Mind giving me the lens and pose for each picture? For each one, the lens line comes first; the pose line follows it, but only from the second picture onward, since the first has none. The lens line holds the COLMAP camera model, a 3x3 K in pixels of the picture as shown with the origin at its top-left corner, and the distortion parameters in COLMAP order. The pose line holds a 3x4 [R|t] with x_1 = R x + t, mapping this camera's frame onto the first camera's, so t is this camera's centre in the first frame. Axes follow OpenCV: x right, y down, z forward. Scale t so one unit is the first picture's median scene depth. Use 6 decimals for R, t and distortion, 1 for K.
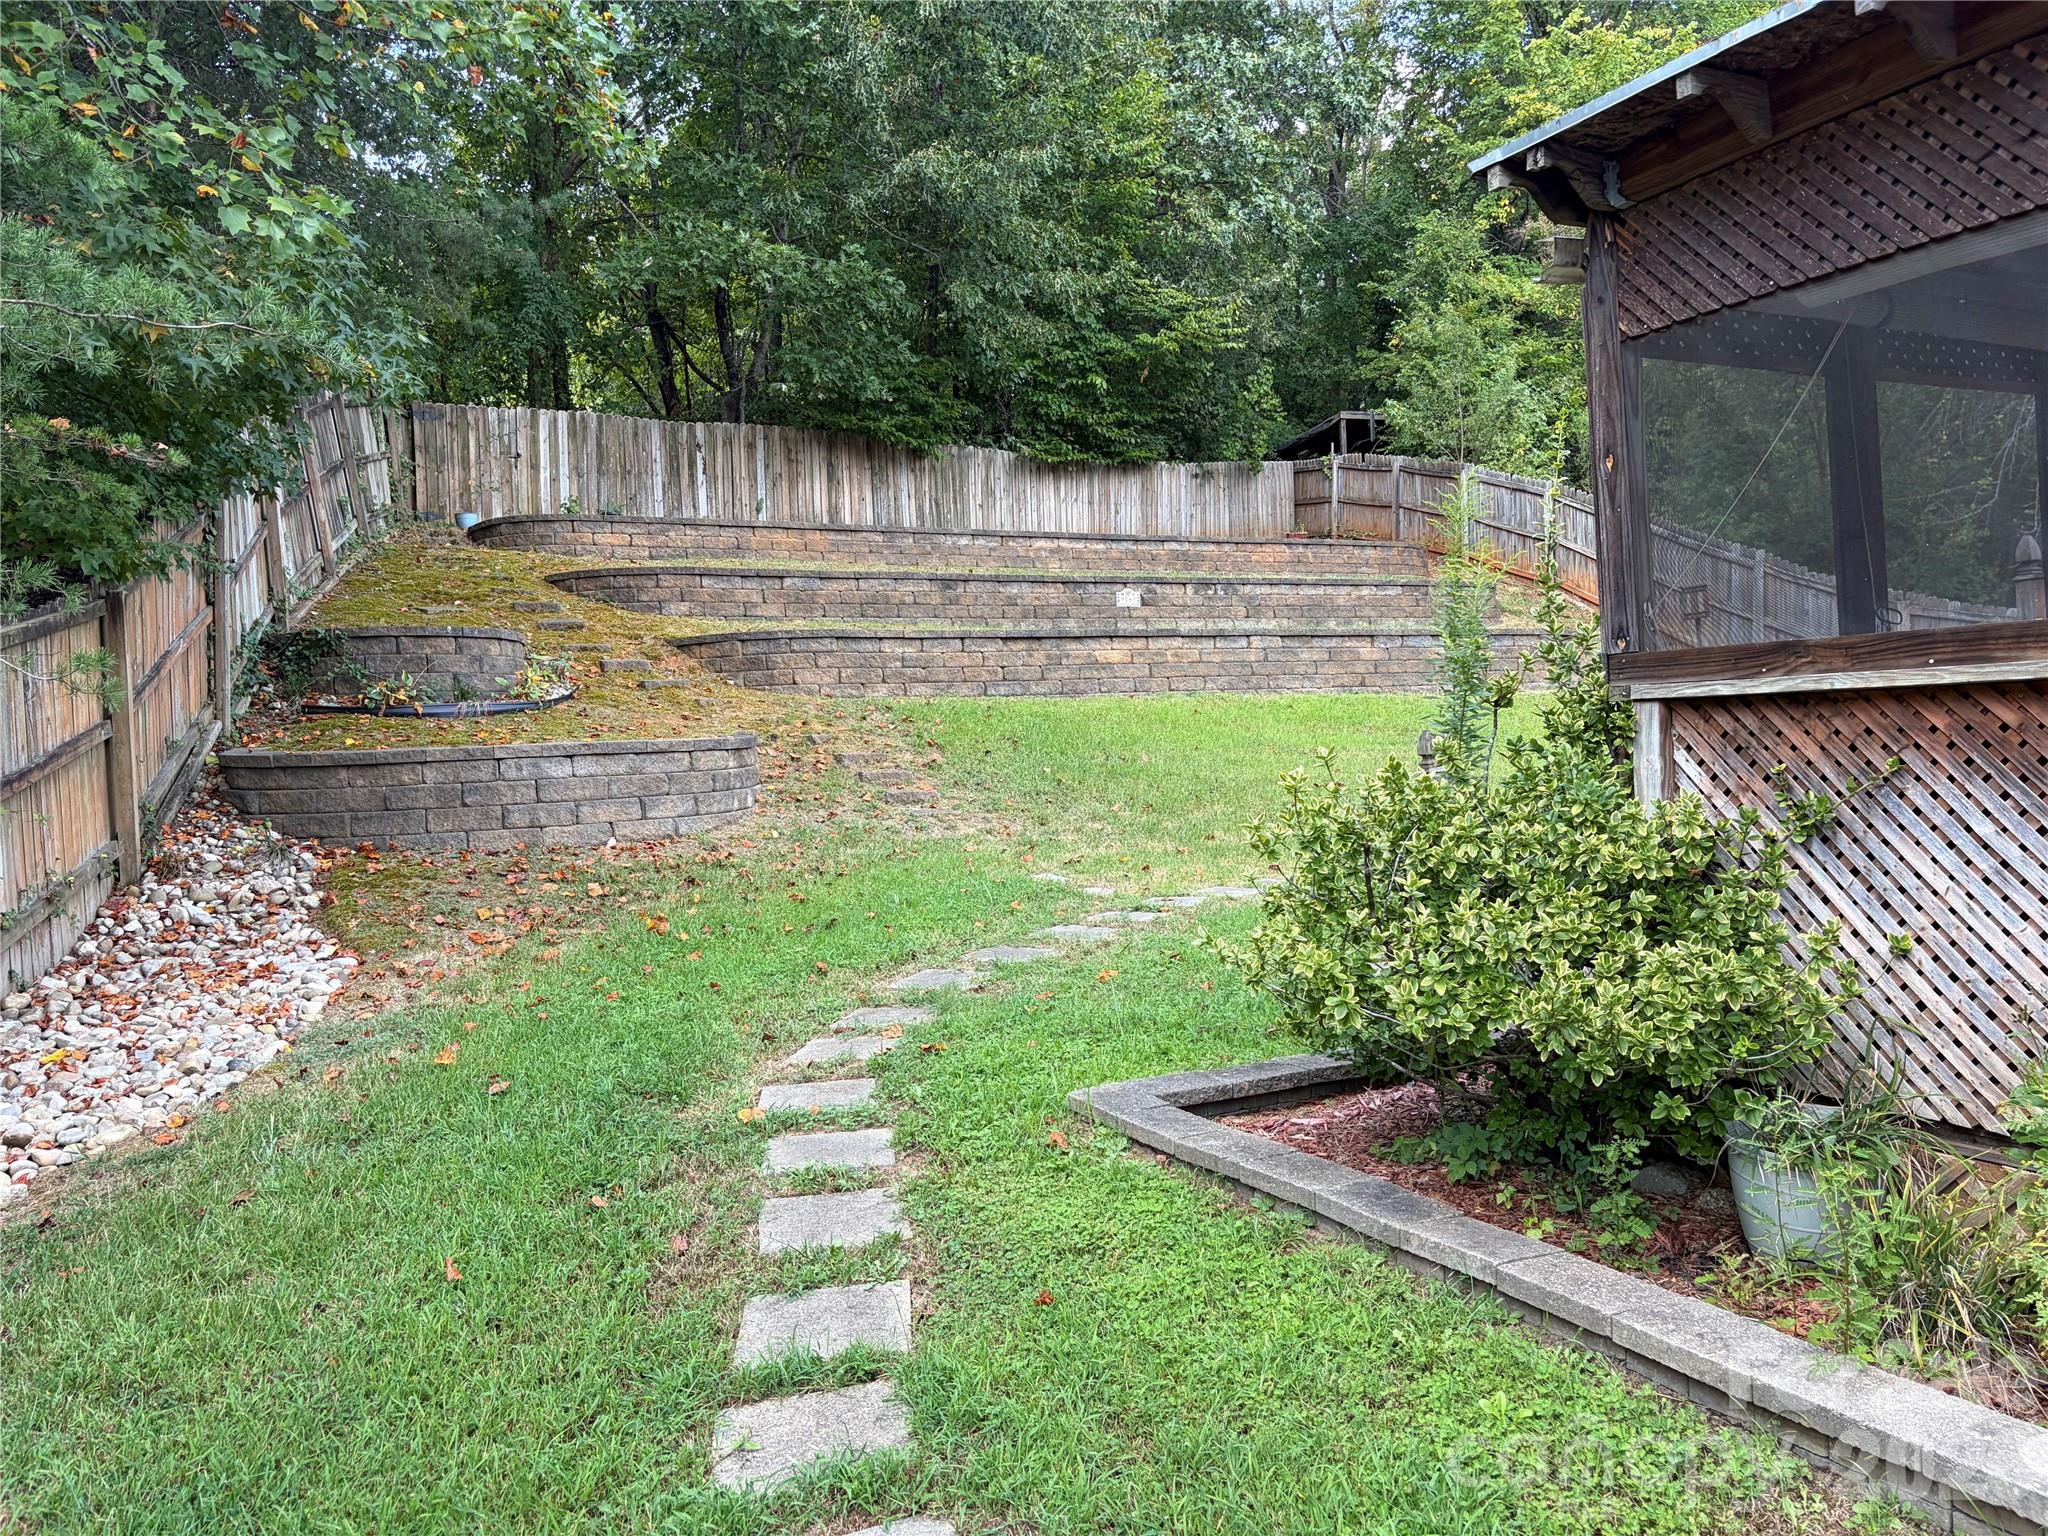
lens RADIAL K [[1548.4, 0, 1028.7], [0, 1548.4, 773.1], [0, 0, 1]] dist [0.056711, -0.047689]
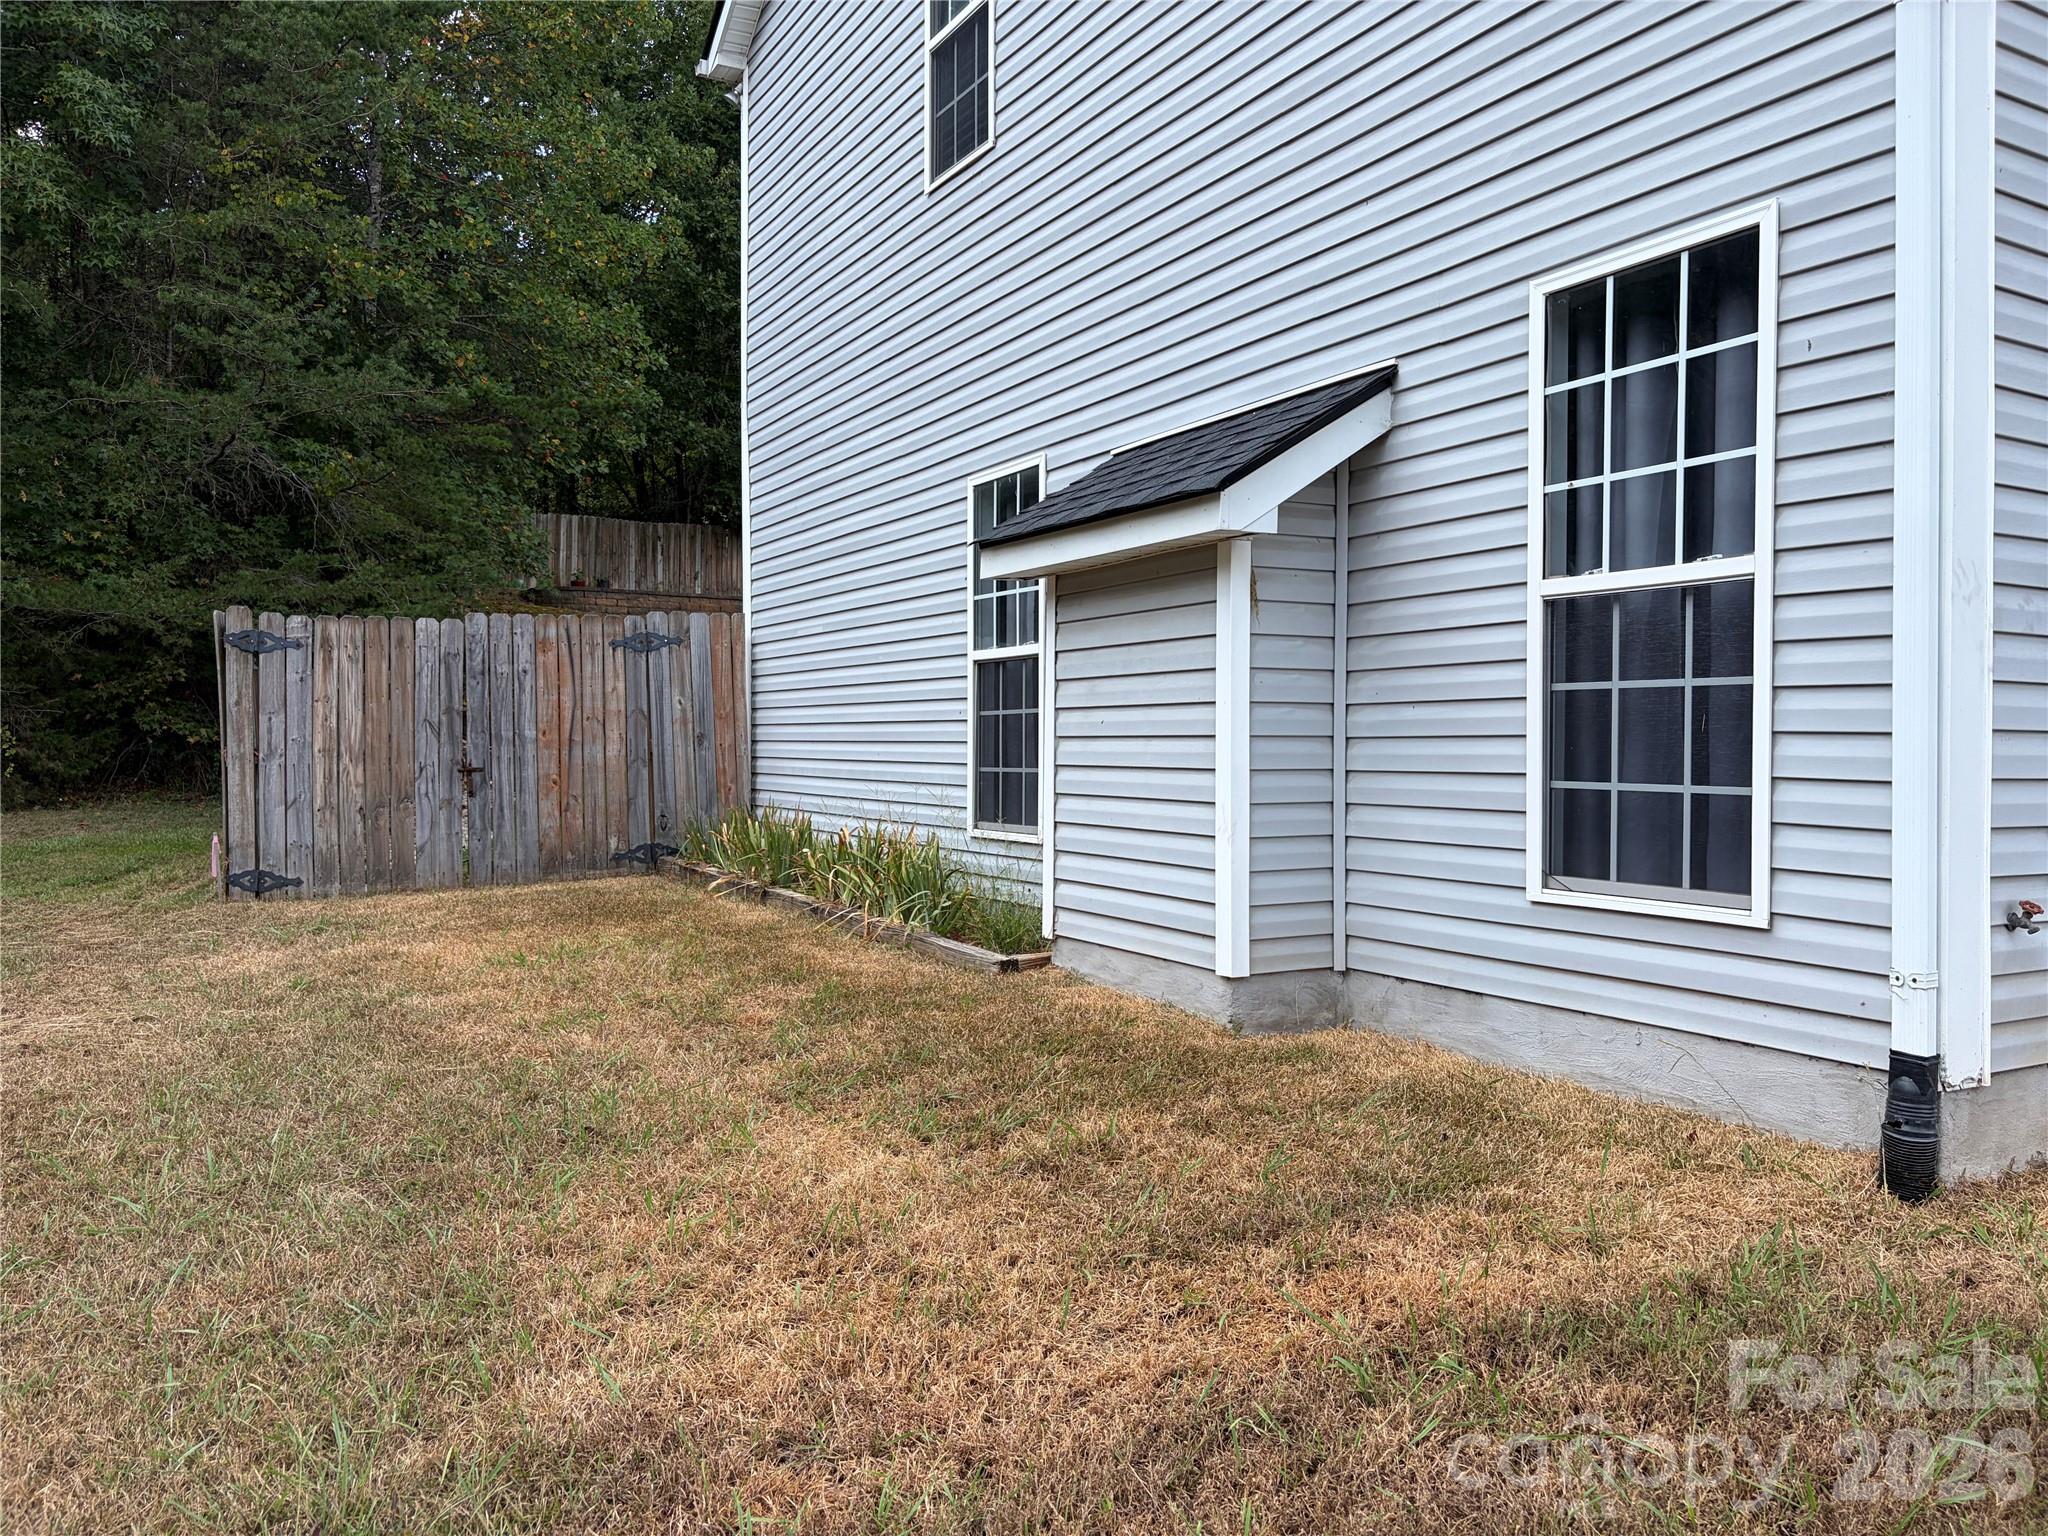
lens RADIAL K [[1548.4, 0, 1025.5], [0, 1548.4, 768.4], [0, 0, 1]] dist [0.056711, -0.047689]
pose [[0.998559, 0.042343, 0.032958, 0.124088], [-0.041841, 0.999000, -0.015776, 0.035341], [-0.033593, 0.014374, 0.999332, -0.621615]]
